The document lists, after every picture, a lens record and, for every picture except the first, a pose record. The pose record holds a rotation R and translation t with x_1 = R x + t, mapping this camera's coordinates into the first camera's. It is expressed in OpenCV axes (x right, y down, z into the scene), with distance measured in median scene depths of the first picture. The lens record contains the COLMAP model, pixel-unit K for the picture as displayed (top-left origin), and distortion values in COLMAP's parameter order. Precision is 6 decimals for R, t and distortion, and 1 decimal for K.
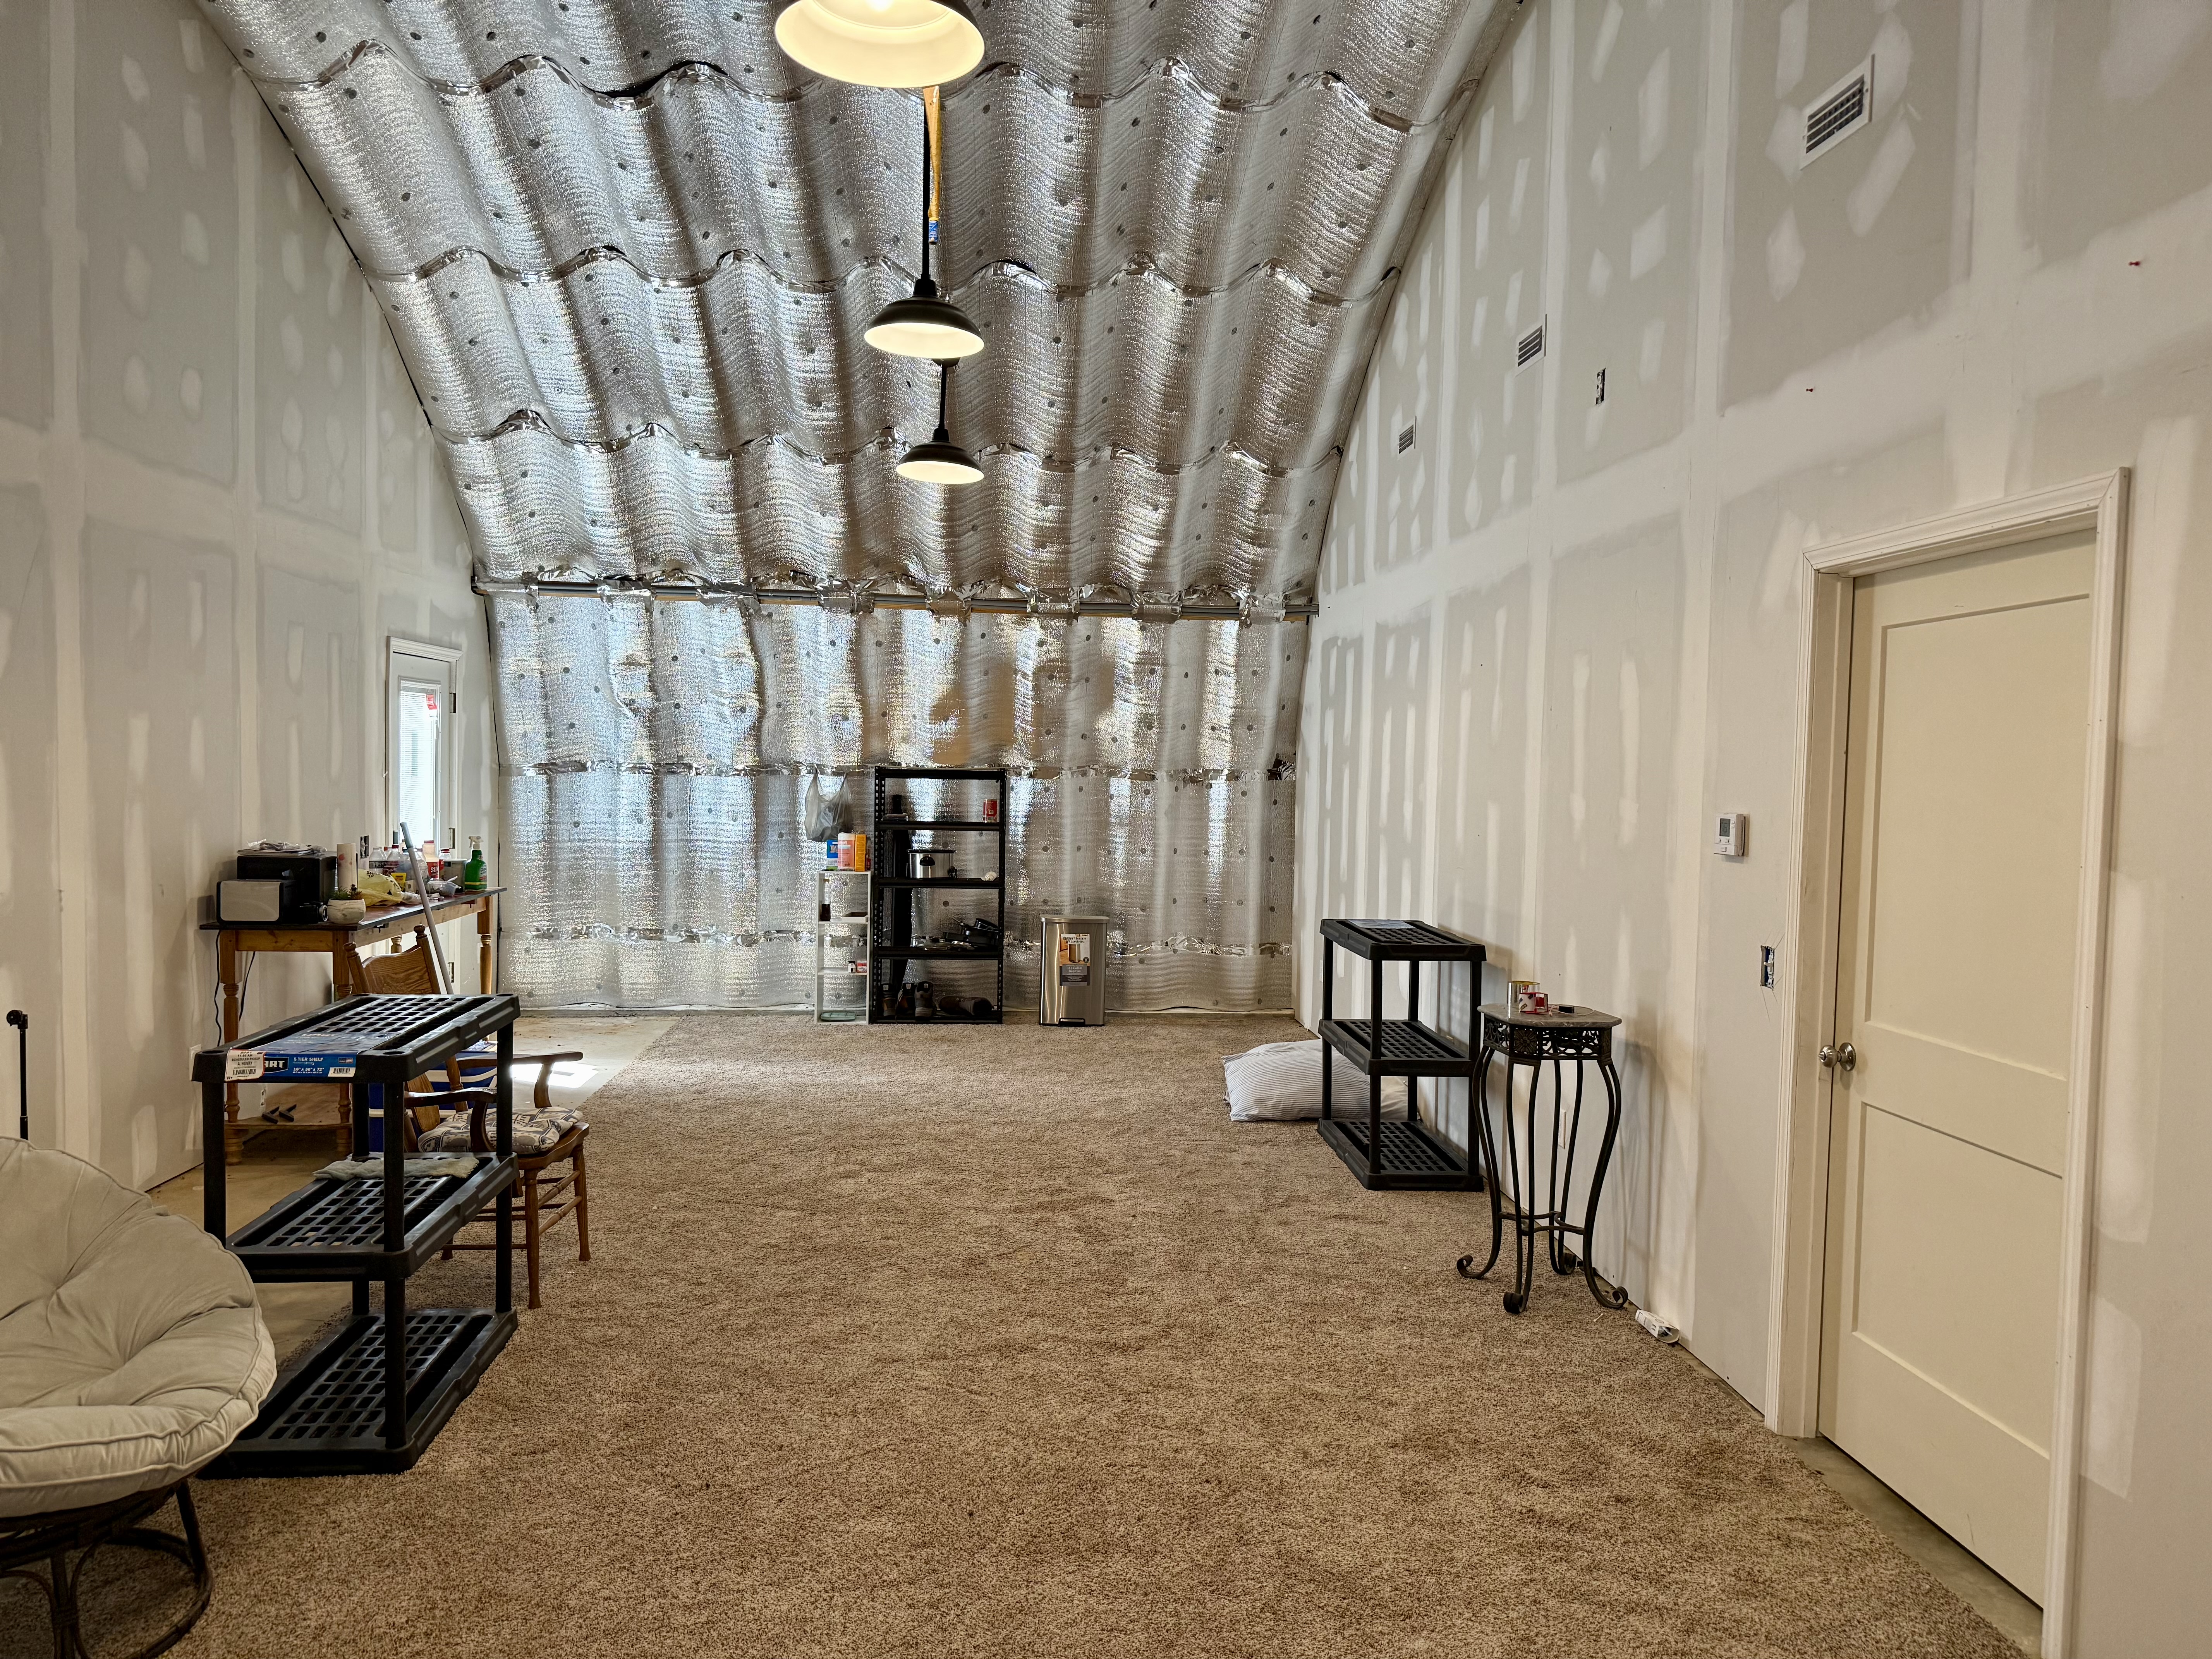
lens RADIAL K [[1523.2, 0, 1106.0], [0, 1523.2, 829.5], [0, 0, 1]] dist [0.114422, -0.216547]
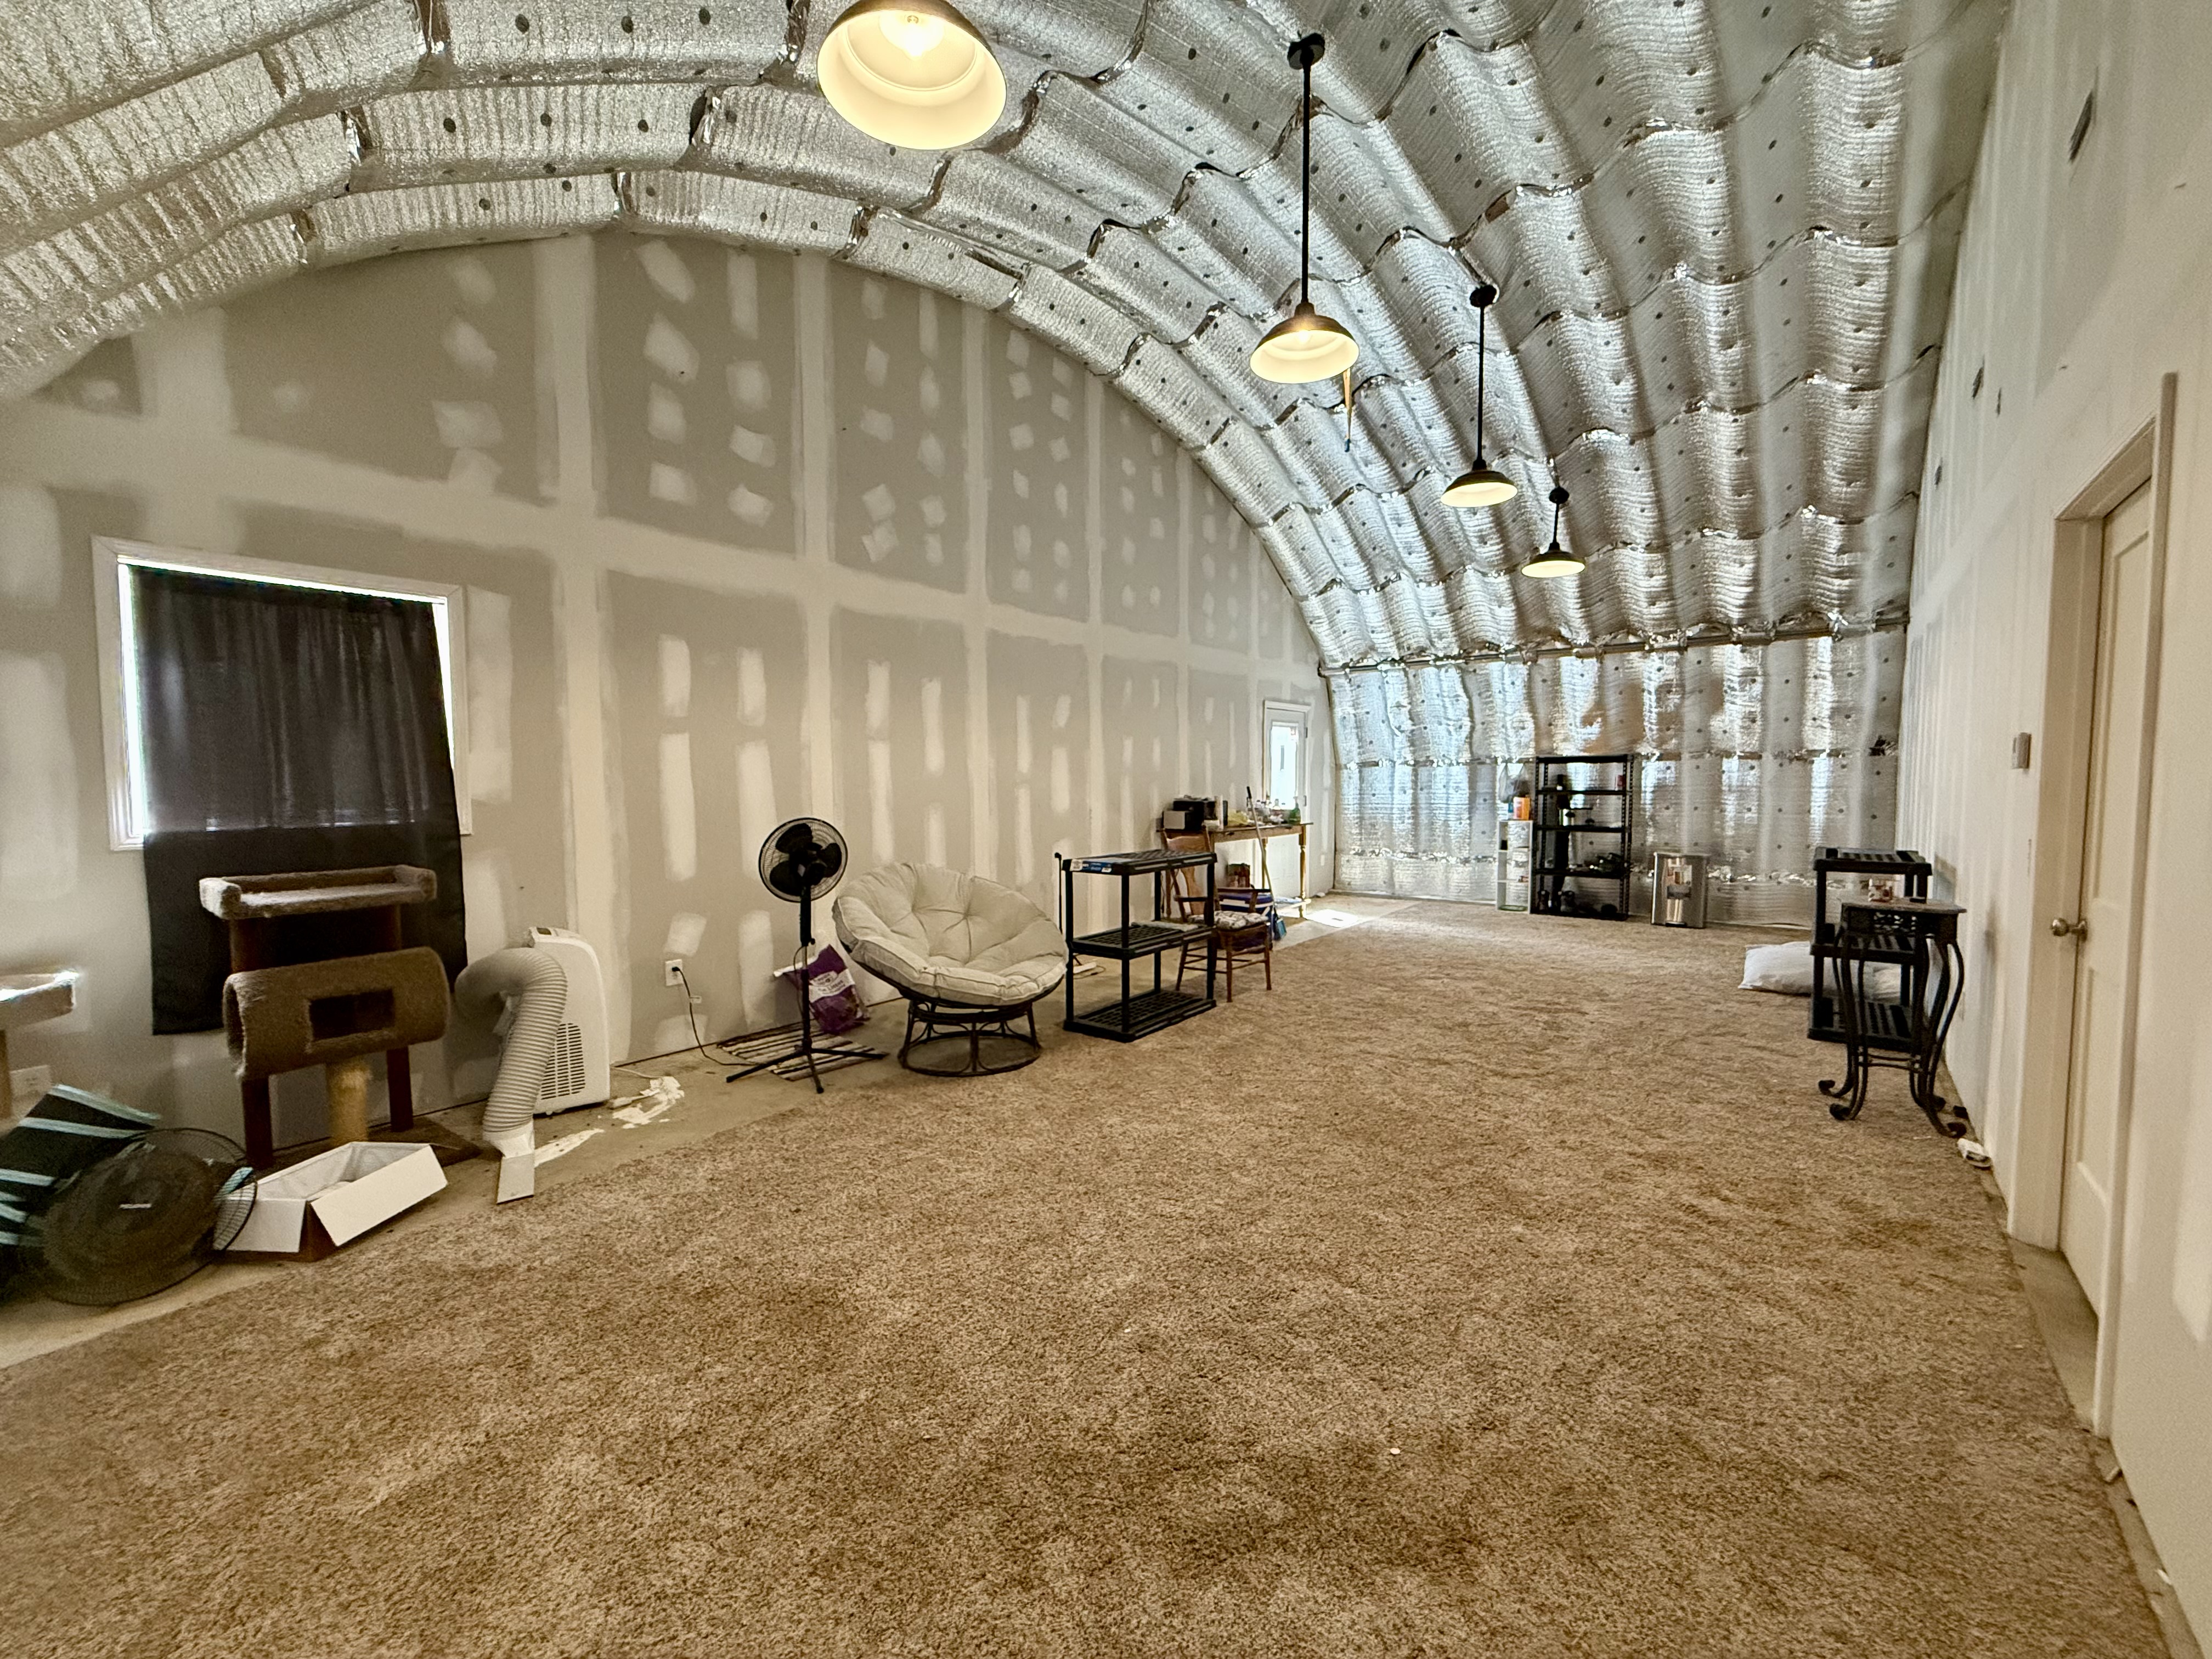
lens RADIAL K [[887.5, 0, 1106.0], [0, 887.5, 829.5], [0, 0, 1]] dist [-0.016909, -0.000178]
pose [[0.715460, 0.012511, -0.698542, 0.180320], [-0.007843, 0.999920, 0.009876, 0.031333], [0.698610, -0.001587, 0.715501, 0.005478]]
